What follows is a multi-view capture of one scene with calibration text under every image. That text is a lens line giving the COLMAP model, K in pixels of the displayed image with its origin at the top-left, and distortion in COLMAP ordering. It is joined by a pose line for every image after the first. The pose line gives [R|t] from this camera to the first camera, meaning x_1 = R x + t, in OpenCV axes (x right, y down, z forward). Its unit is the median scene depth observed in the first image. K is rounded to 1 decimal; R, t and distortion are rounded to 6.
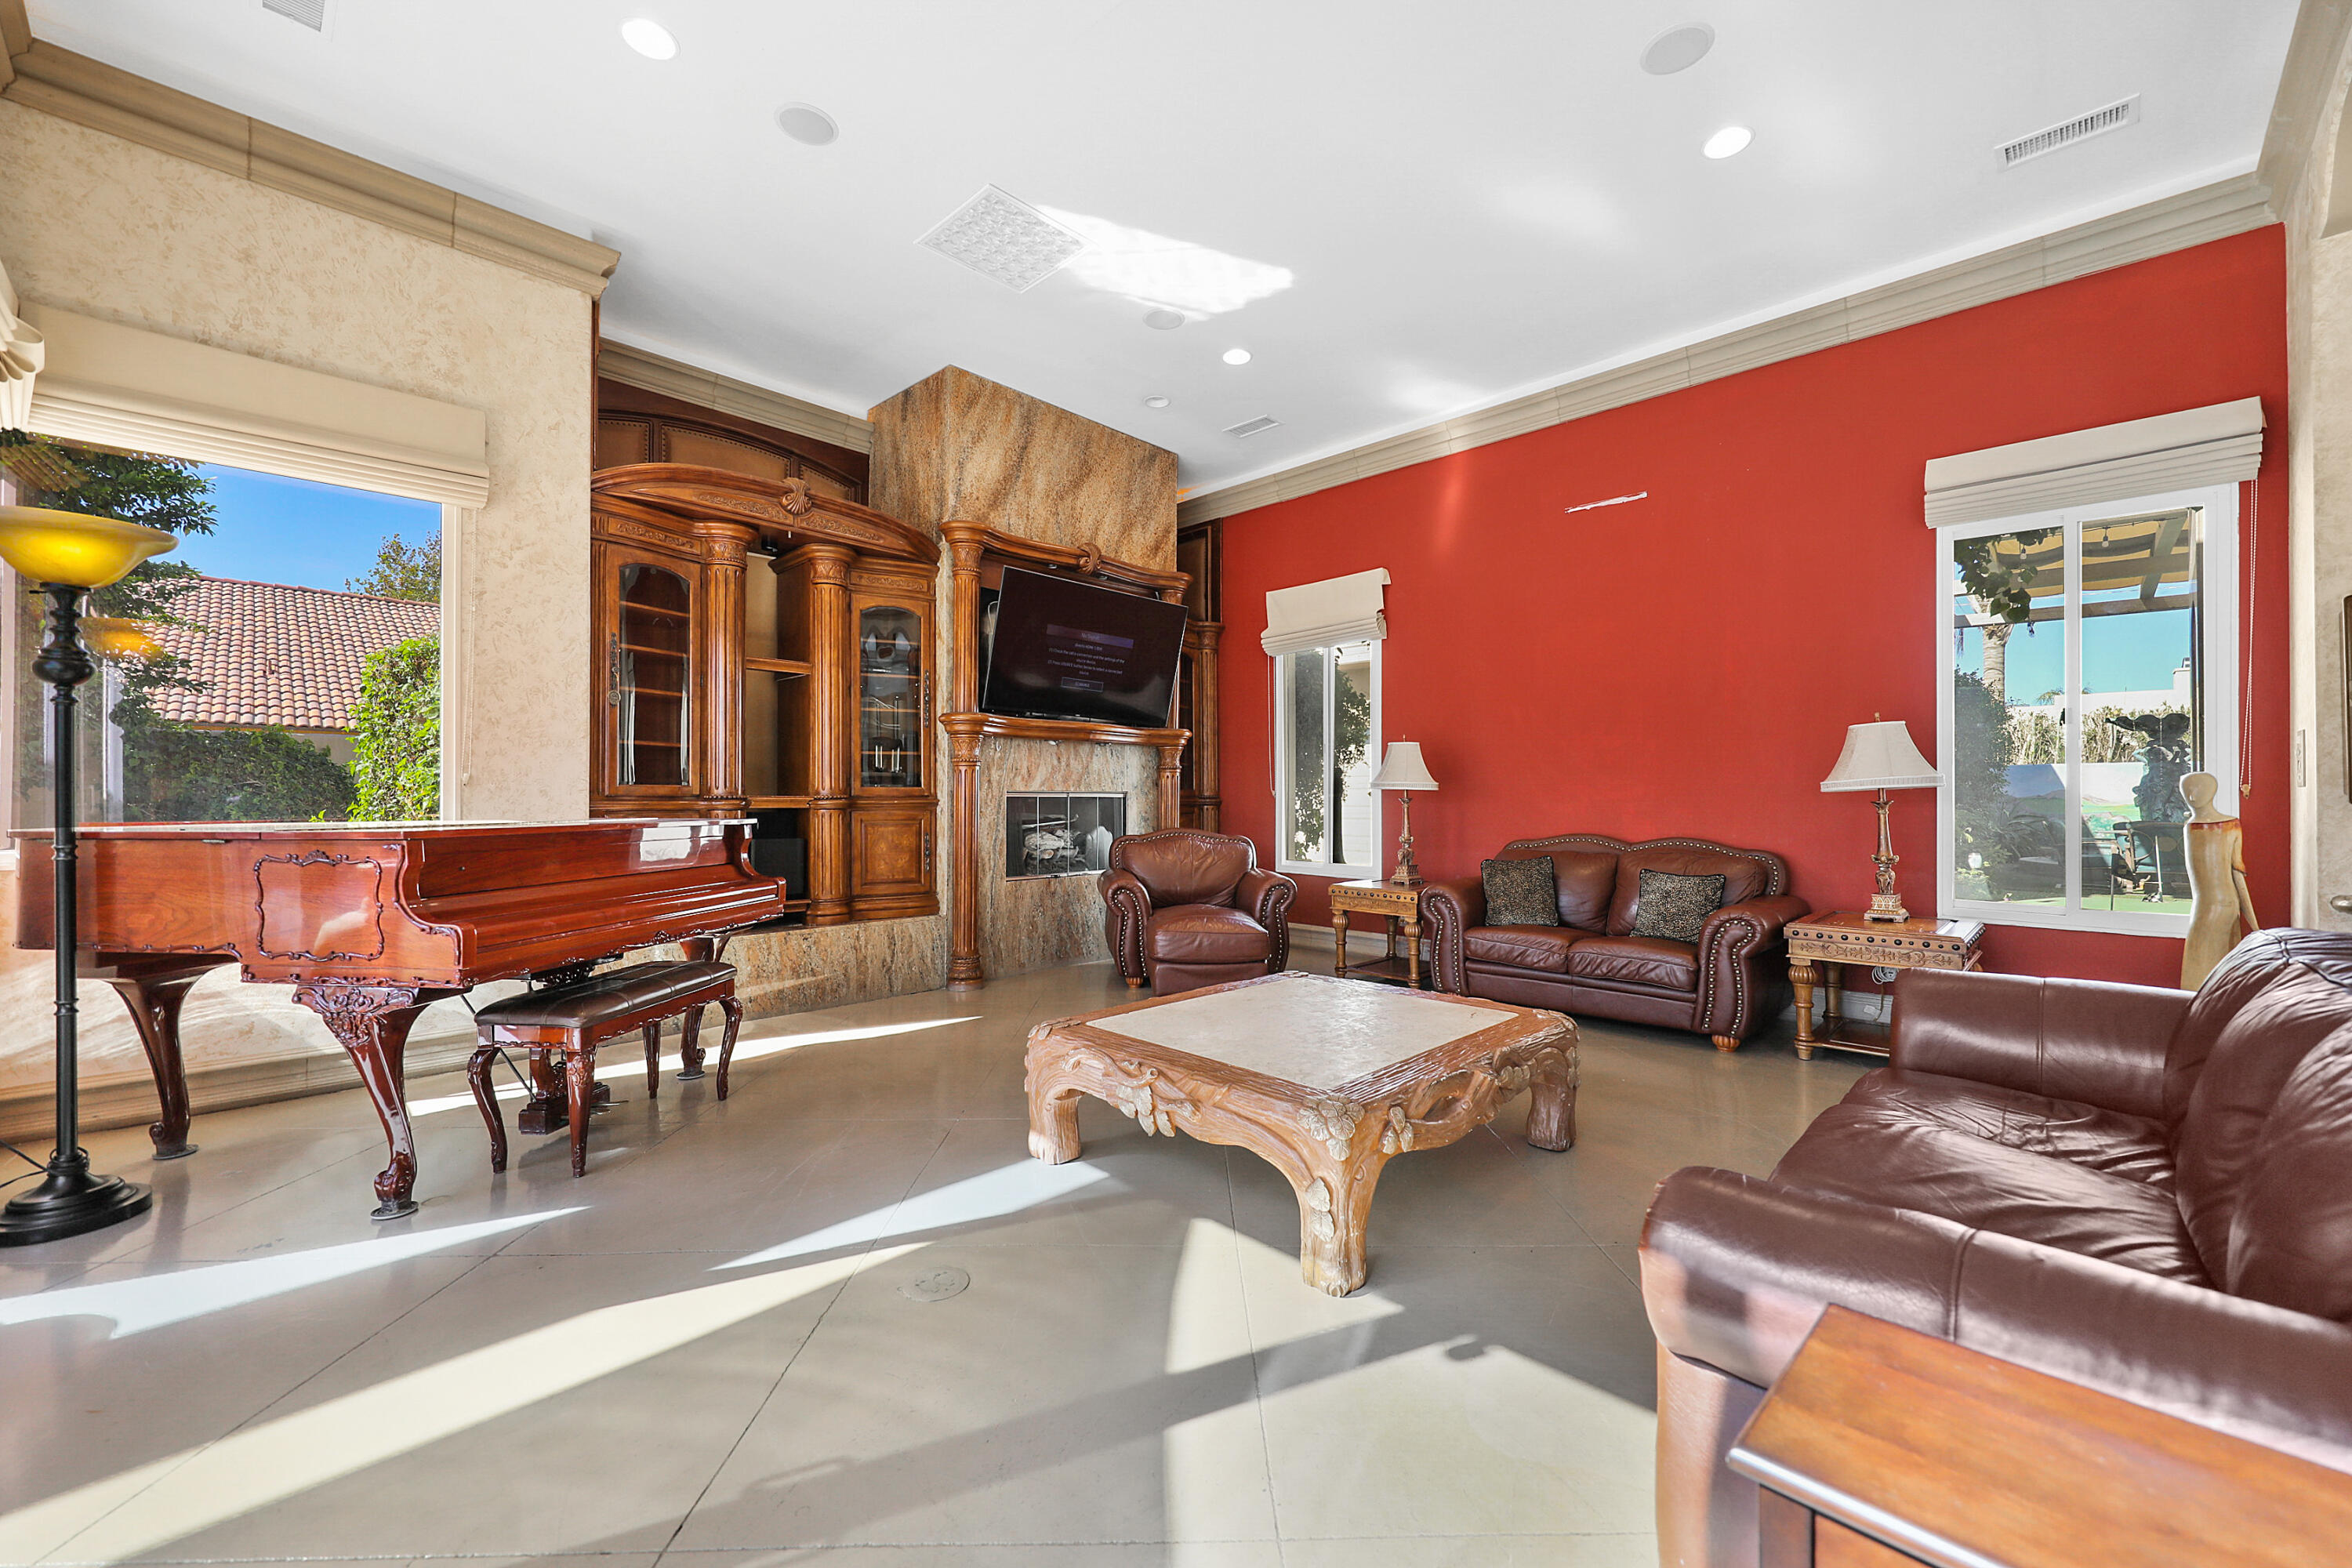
lens RADIAL K [[929.6, 0, 1170.4], [0, 929.6, 783.3], [0, 0, 1]] dist [0.016761, -0.000525]
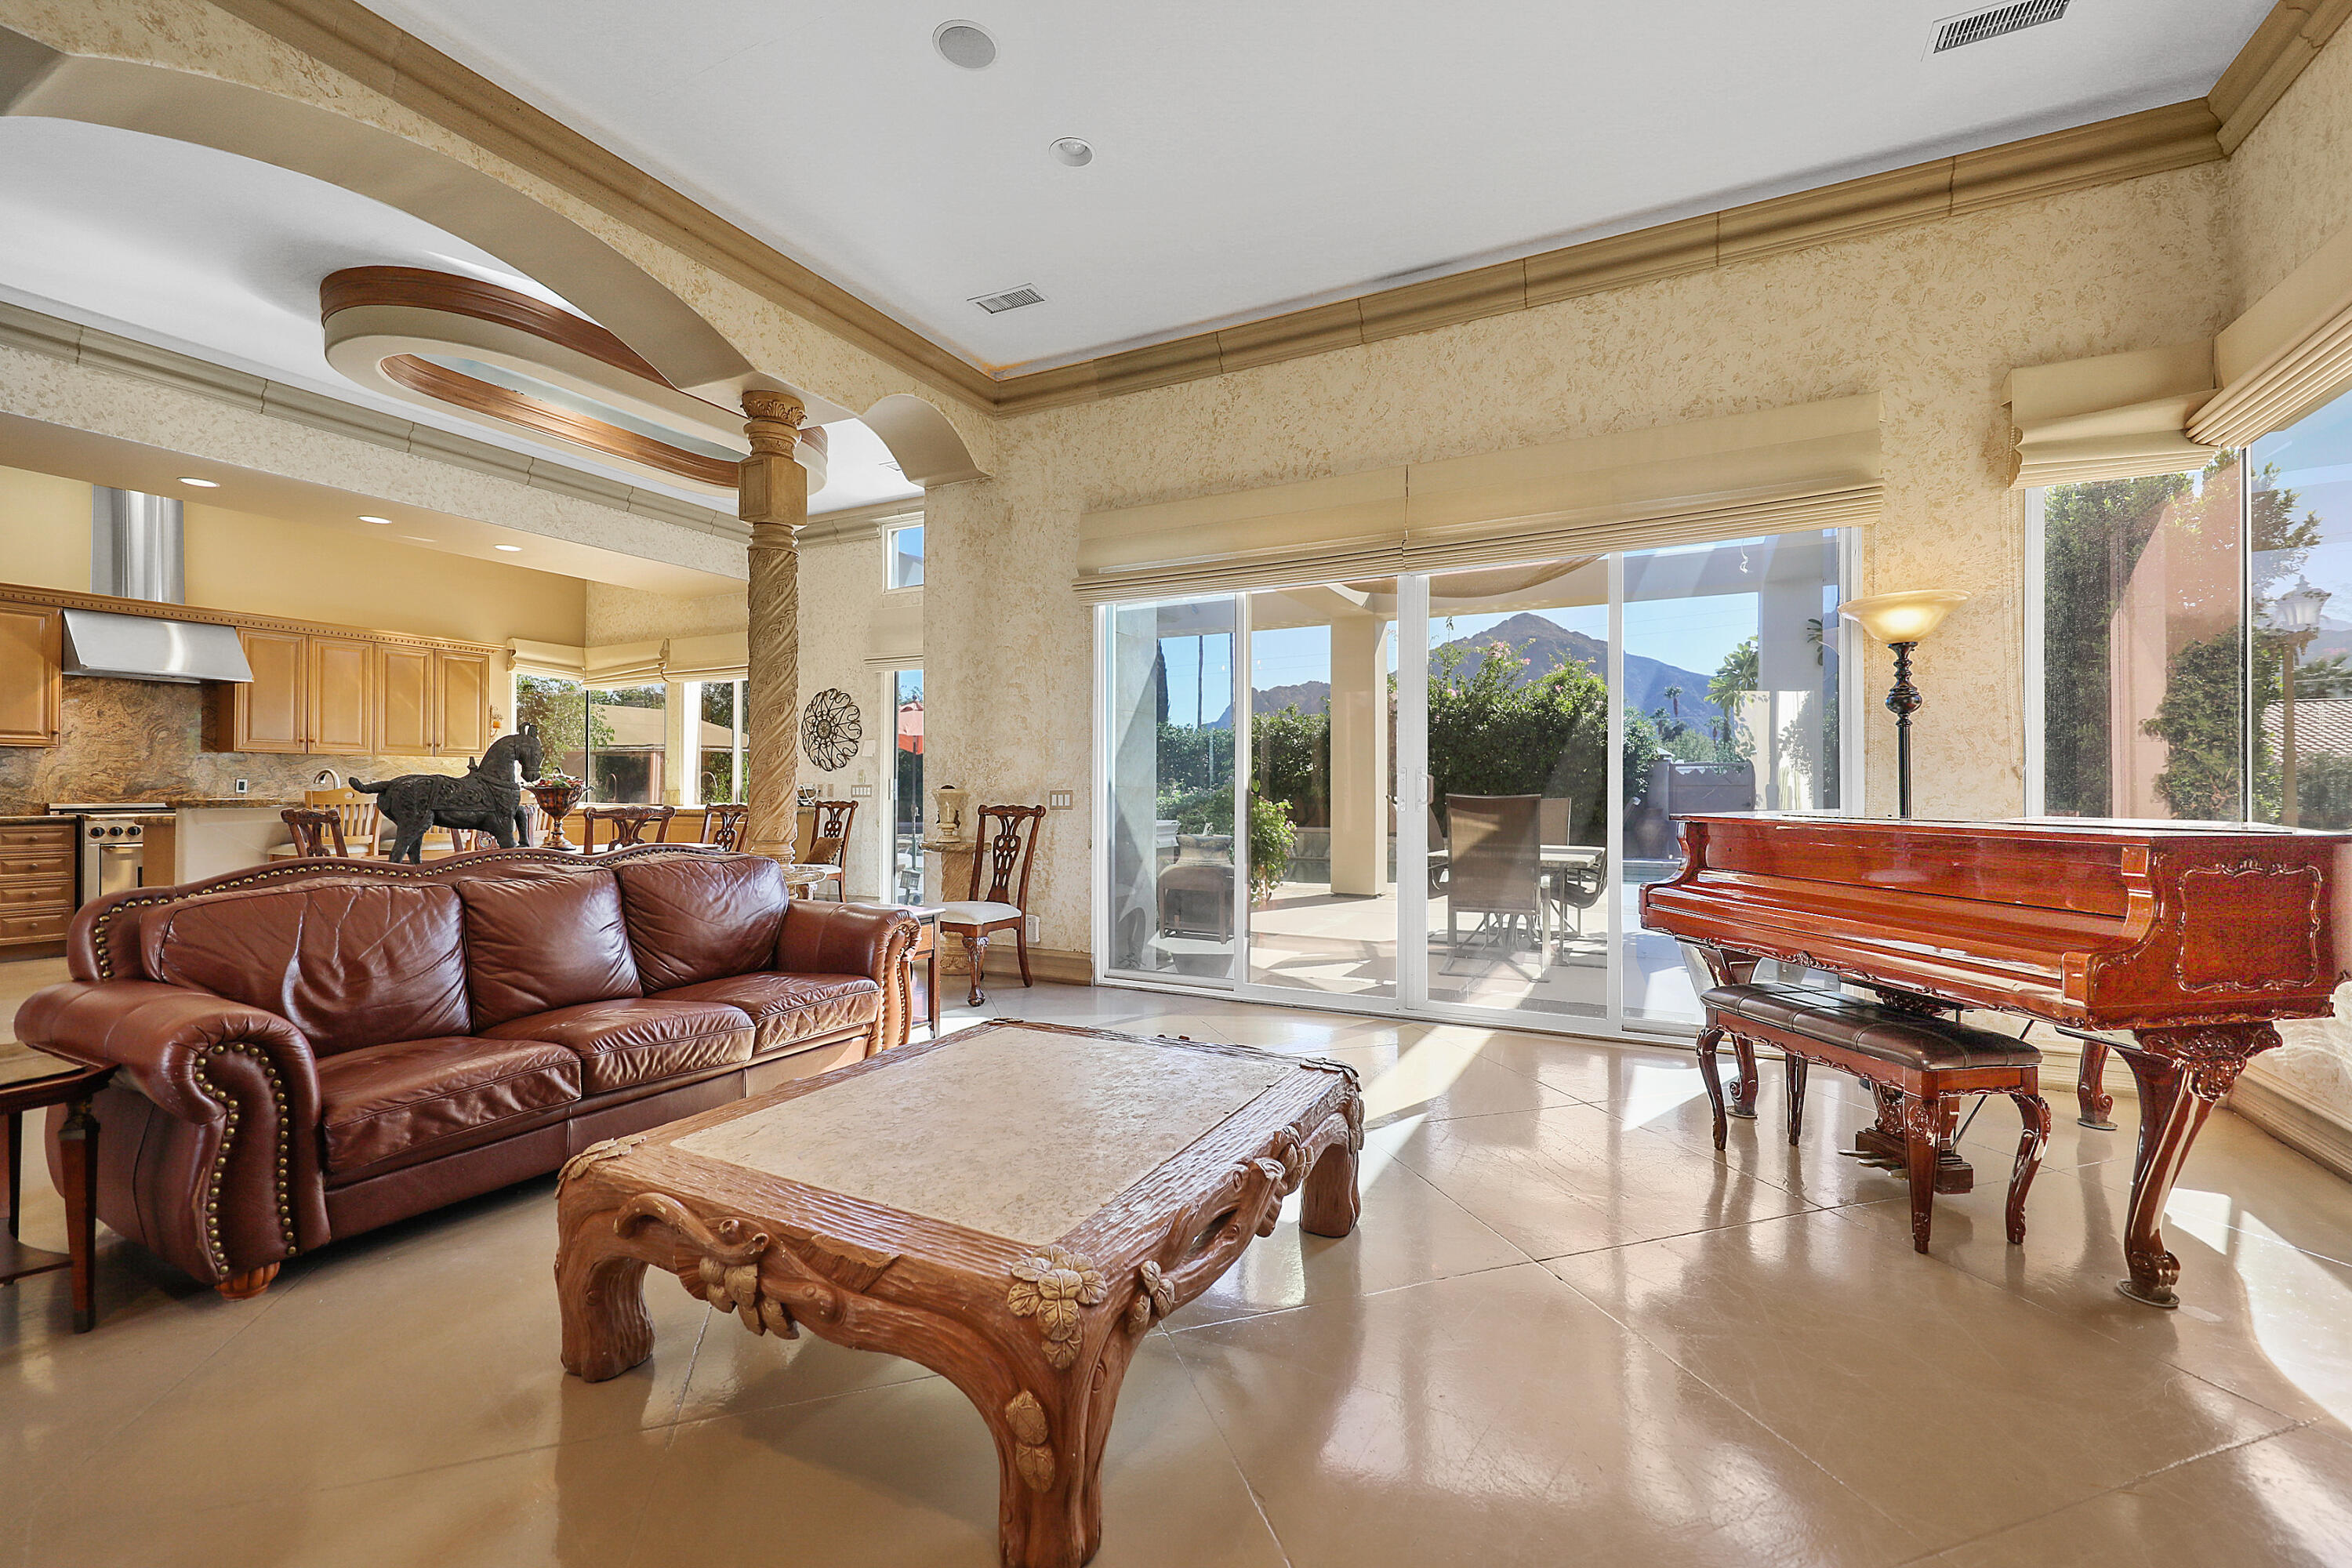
lens RADIAL K [[992.3, 0, 1192.1], [0, 992.3, 773.5], [0, 0, 1]] dist [0.018064, -0.000749]
pose [[-0.953022, -0.007399, -0.302811, 0.152584], [0.001388, 0.999584, -0.028795, 0.015529], [0.302898, -0.027862, -0.952616, 1.008976]]
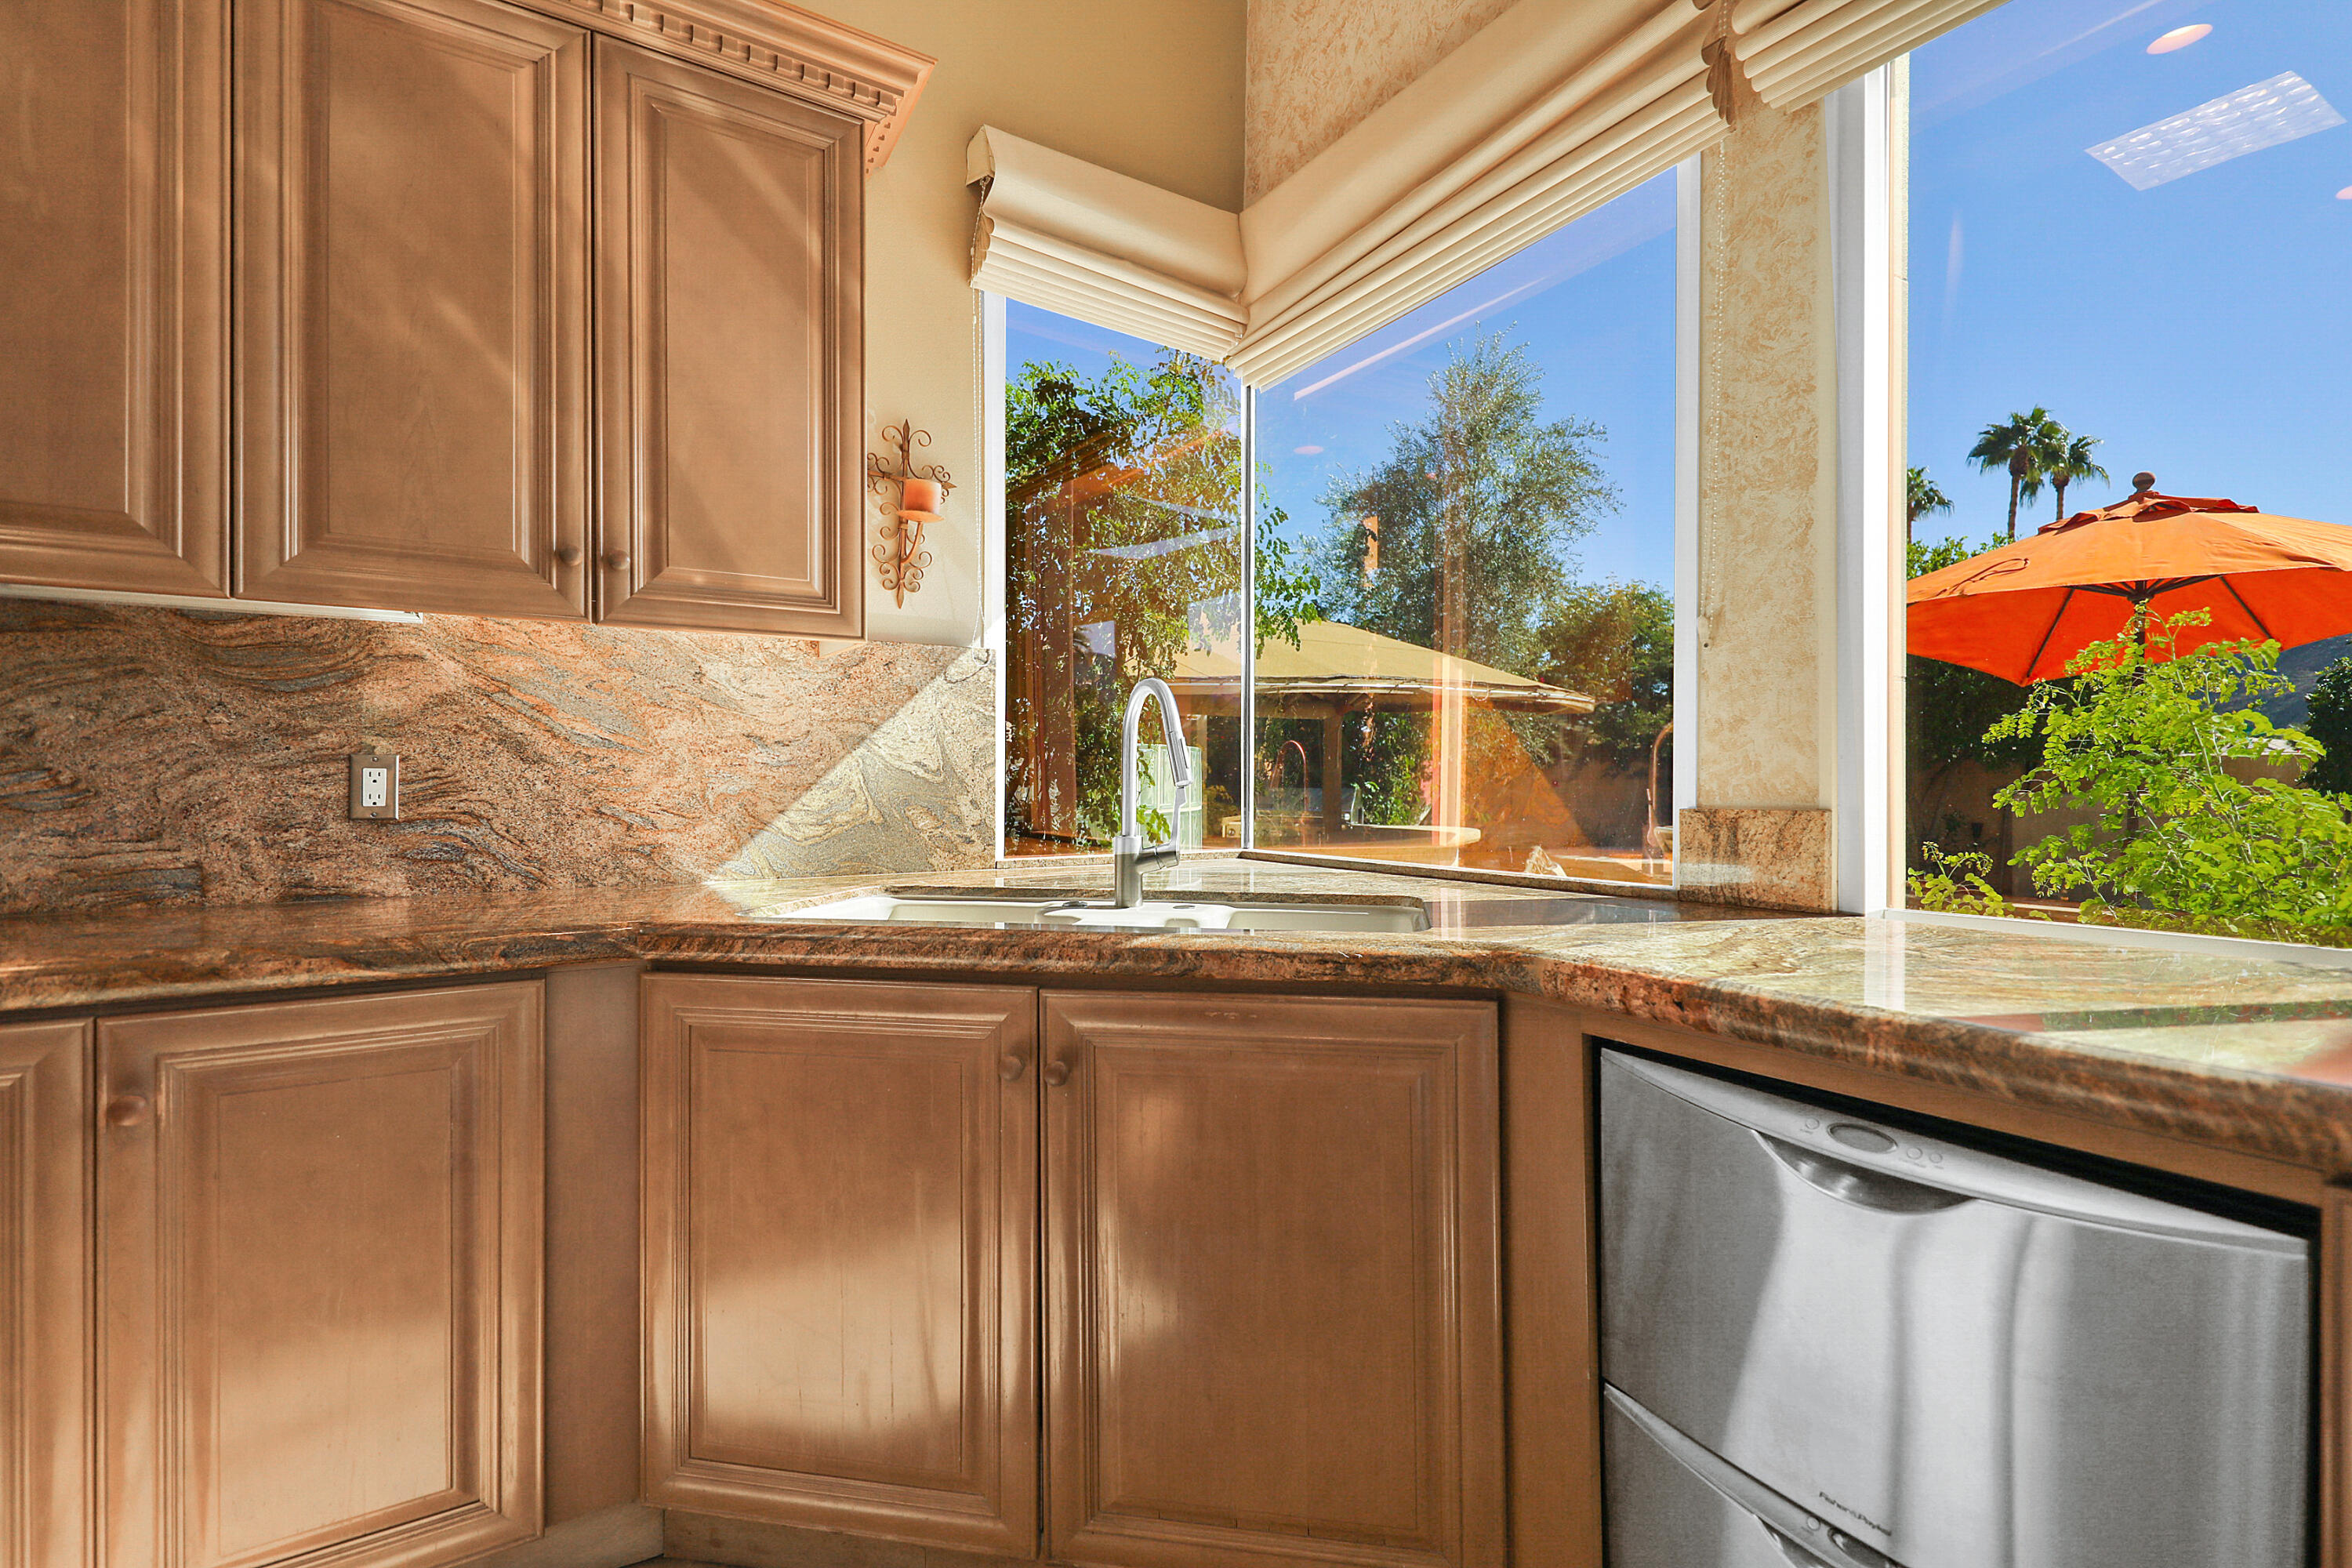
lens RADIAL K [[1094.2, 0, 1178.4], [0, 1094.2, 786.6], [0, 0, 1]] dist [0.008809, -0.003836]
pose [[-0.974290, -0.002835, 0.225278, 0.619072], [-0.004317, 0.999972, -0.006086, -0.011676], [-0.225254, -0.006902, -0.974276, -0.741127]]
